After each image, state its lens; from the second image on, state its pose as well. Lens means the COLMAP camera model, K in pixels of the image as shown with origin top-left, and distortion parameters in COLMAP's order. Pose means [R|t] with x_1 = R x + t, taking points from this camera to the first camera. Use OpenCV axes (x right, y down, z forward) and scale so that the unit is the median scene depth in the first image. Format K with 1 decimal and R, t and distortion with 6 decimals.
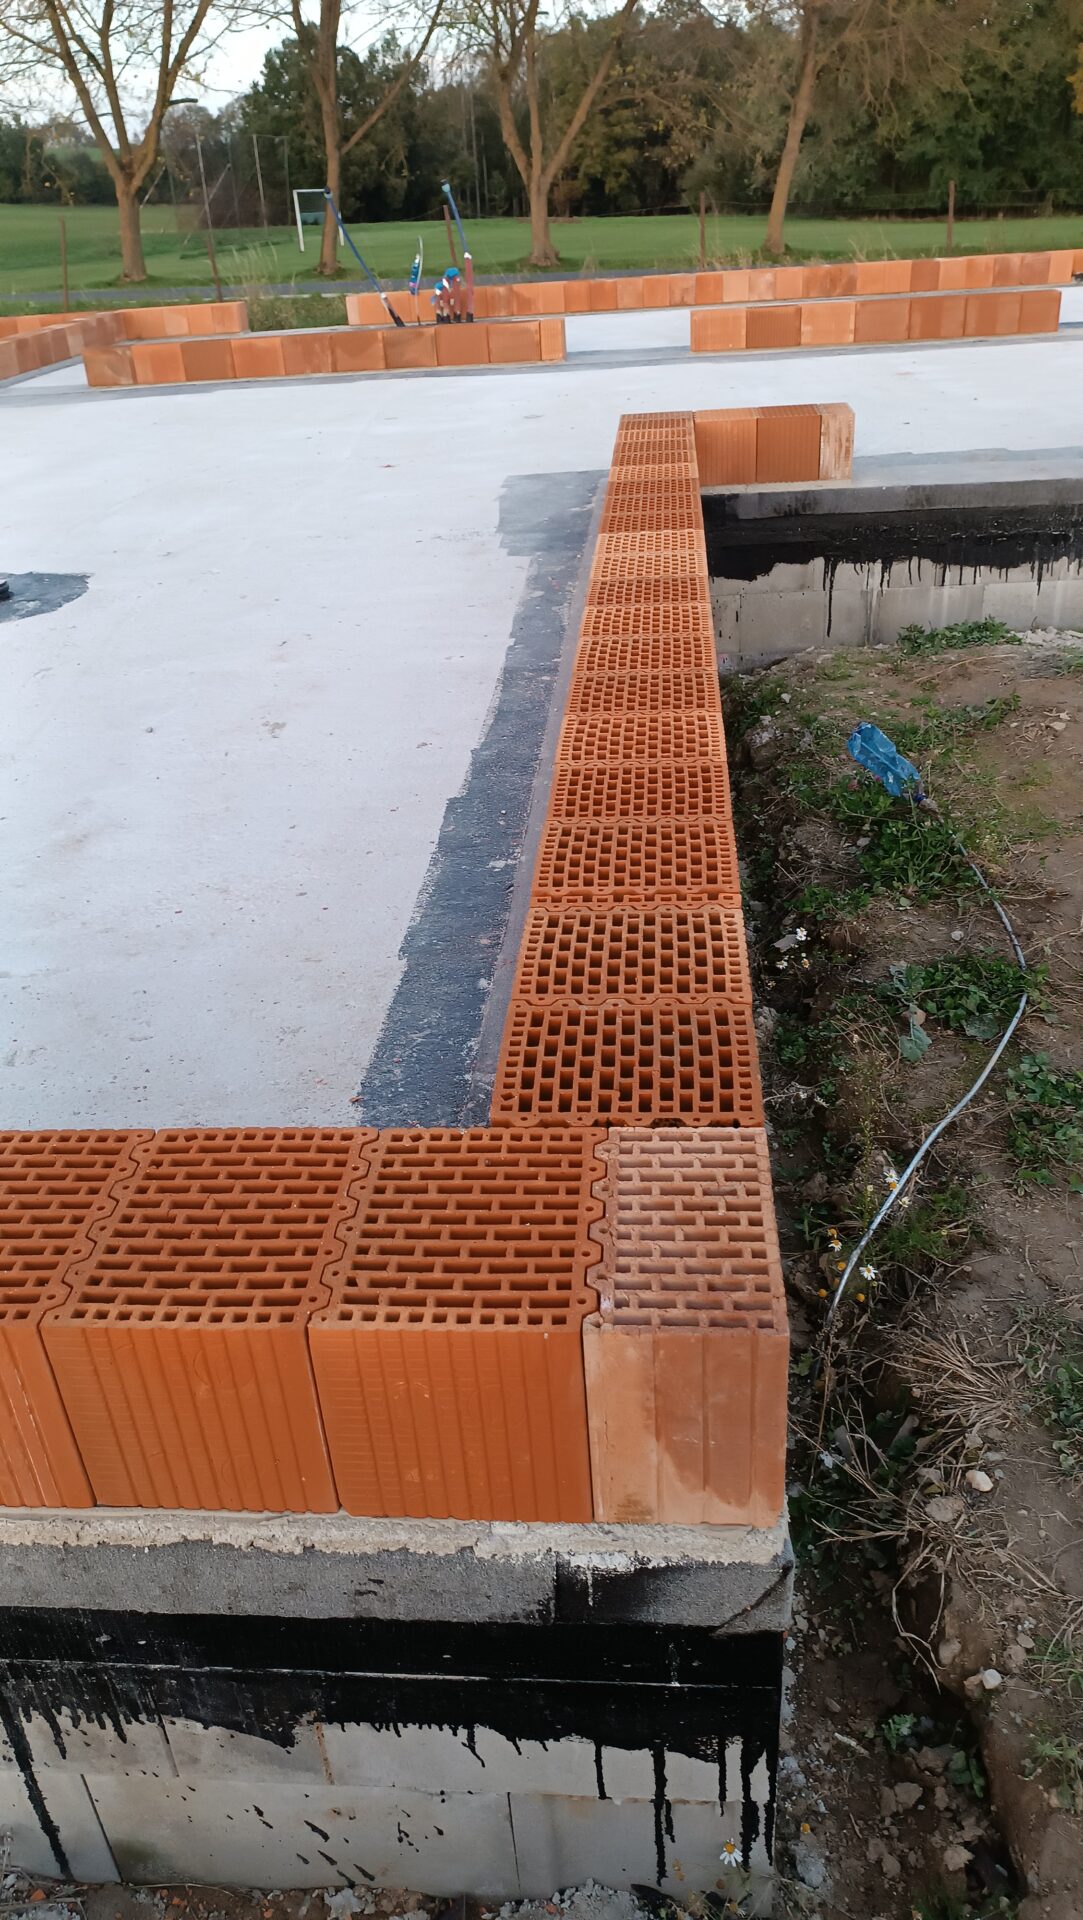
lens RADIAL K [[1385.6, 0, 541.5], [0, 1385.6, 960.0], [0, 0, 1]] dist [-0.000319, -0.002212]
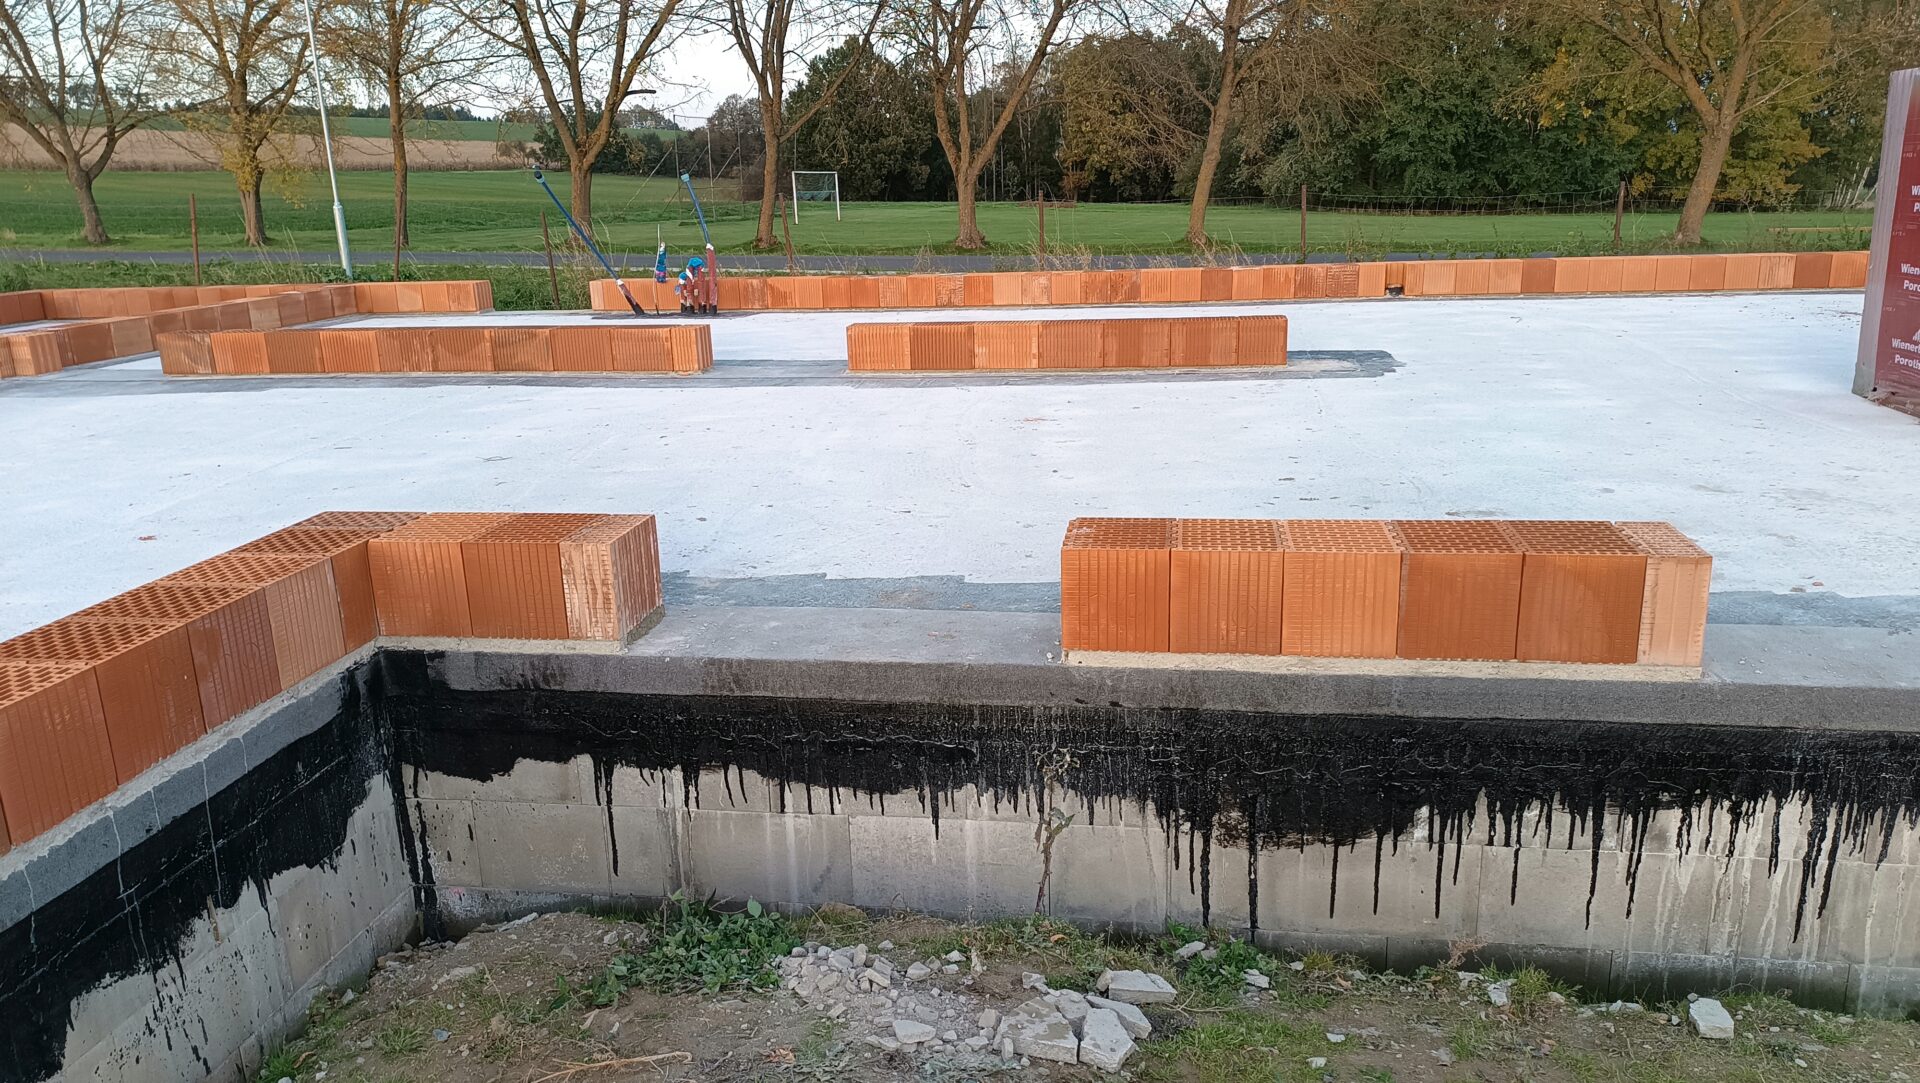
lens RADIAL K [[1362.9, 0, 960.0], [0, 1362.9, 529.0], [0, 0, 1]] dist [0.086965, -0.133838]
pose [[0.996307, 0.049490, -0.070161, 0.233394], [-0.065578, 0.966081, -0.249772, -0.142334], [0.055420, 0.253451, 0.965759, 0.229293]]
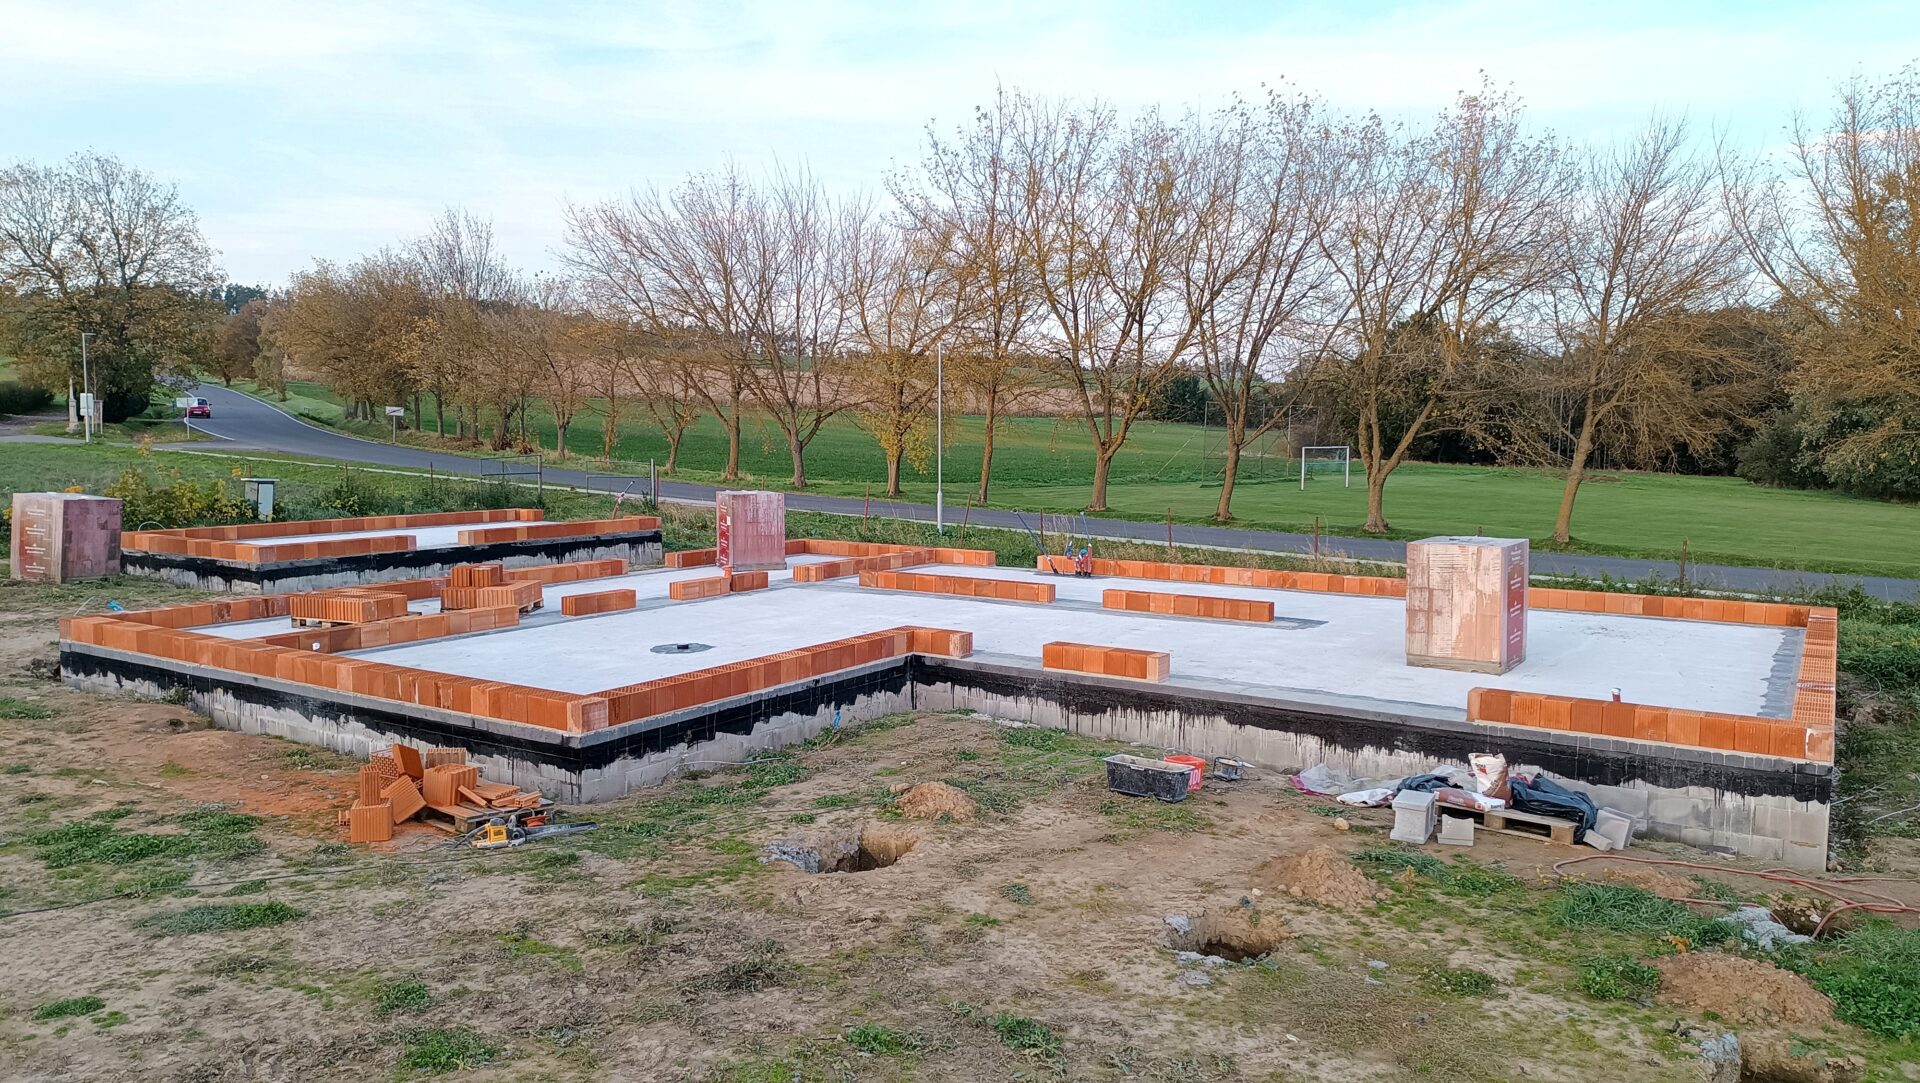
lens RADIAL K [[1362.9, 0, 960.0], [0, 1362.9, 529.0], [0, 0, 1]] dist [0.086965, -0.133838]
pose [[0.878308, 0.104876, -0.466450, 0.843881], [-0.286249, 0.896799, -0.337363, 0.201908], [0.382931, 0.429829, 0.817686, -0.785343]]
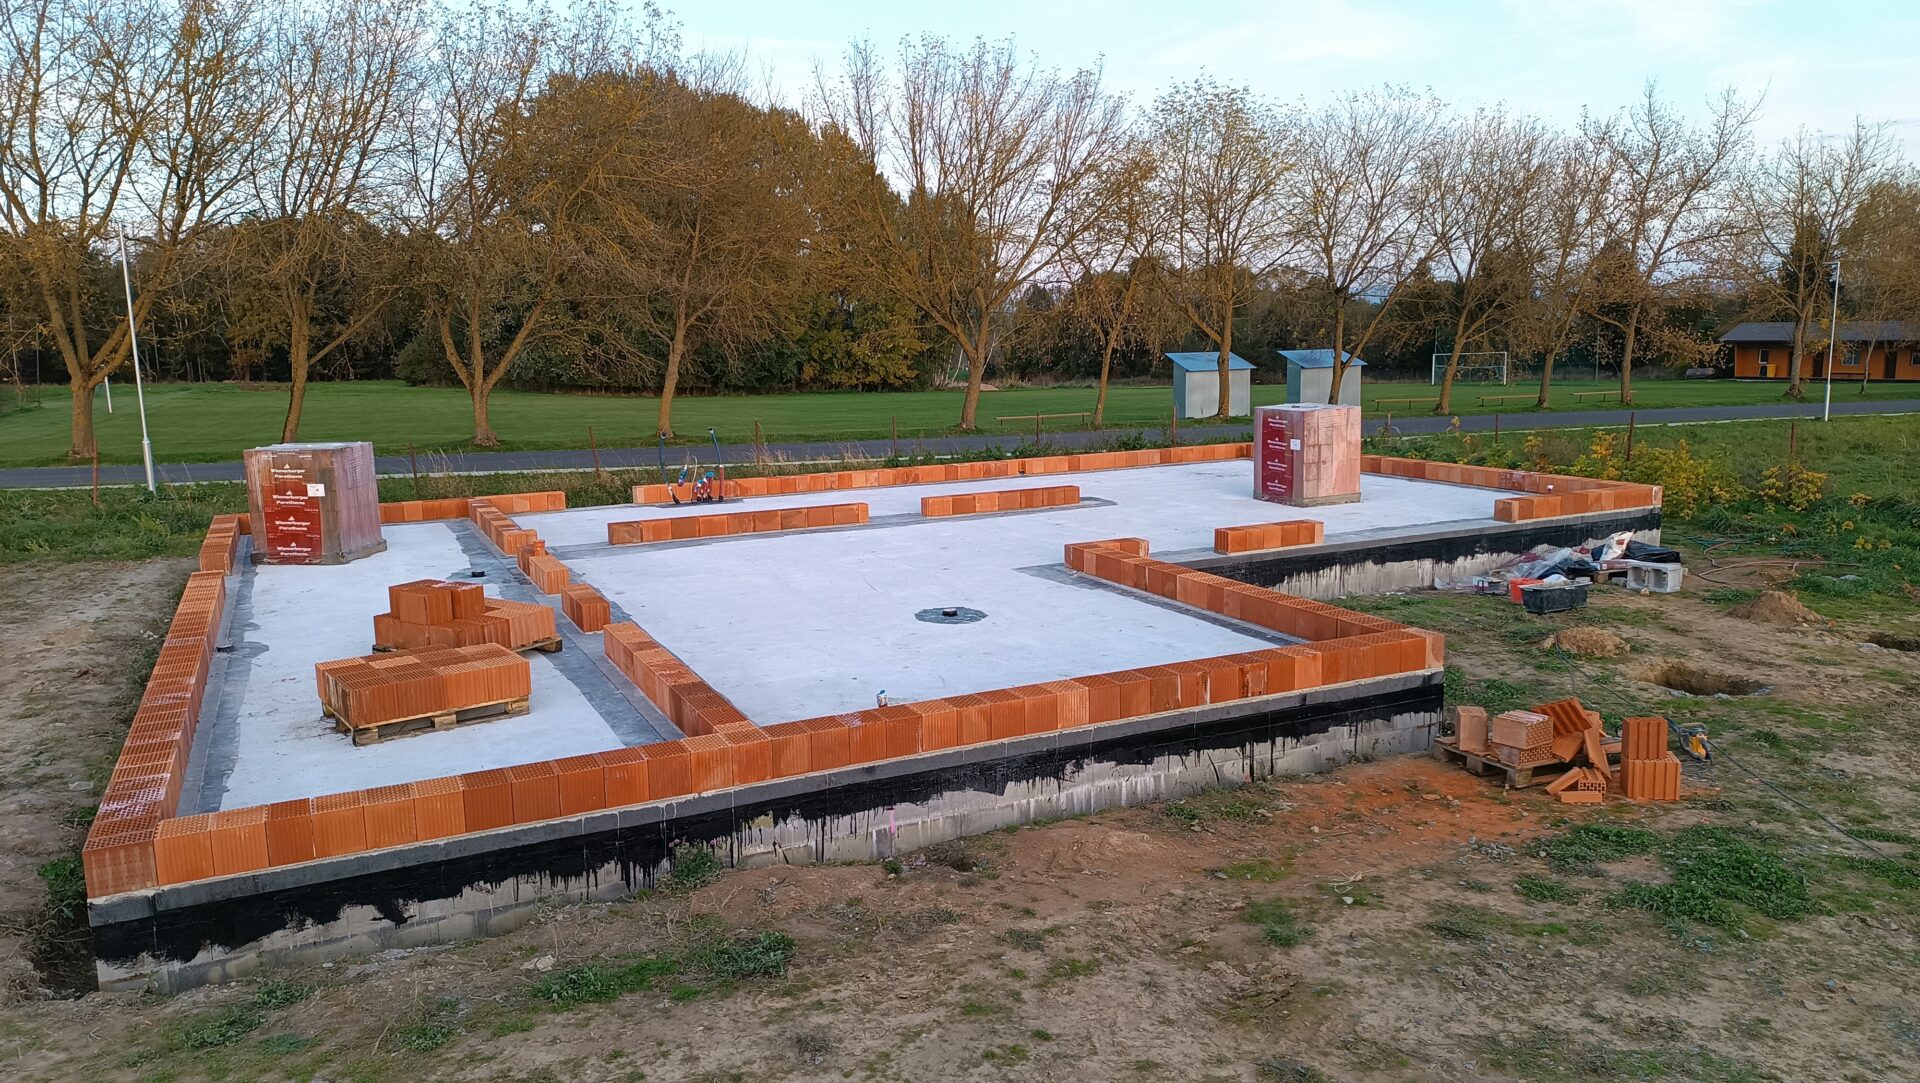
lens RADIAL K [[1363.5, 0, 962.8], [0, 1363.5, 552.3], [0, 0, 1]] dist [0.102040, -0.163855]
pose [[0.860403, -0.042300, 0.507856, -0.843058], [0.221743, 0.928341, -0.298351, 0.210450], [-0.458844, 0.369315, 0.808127, -0.600329]]
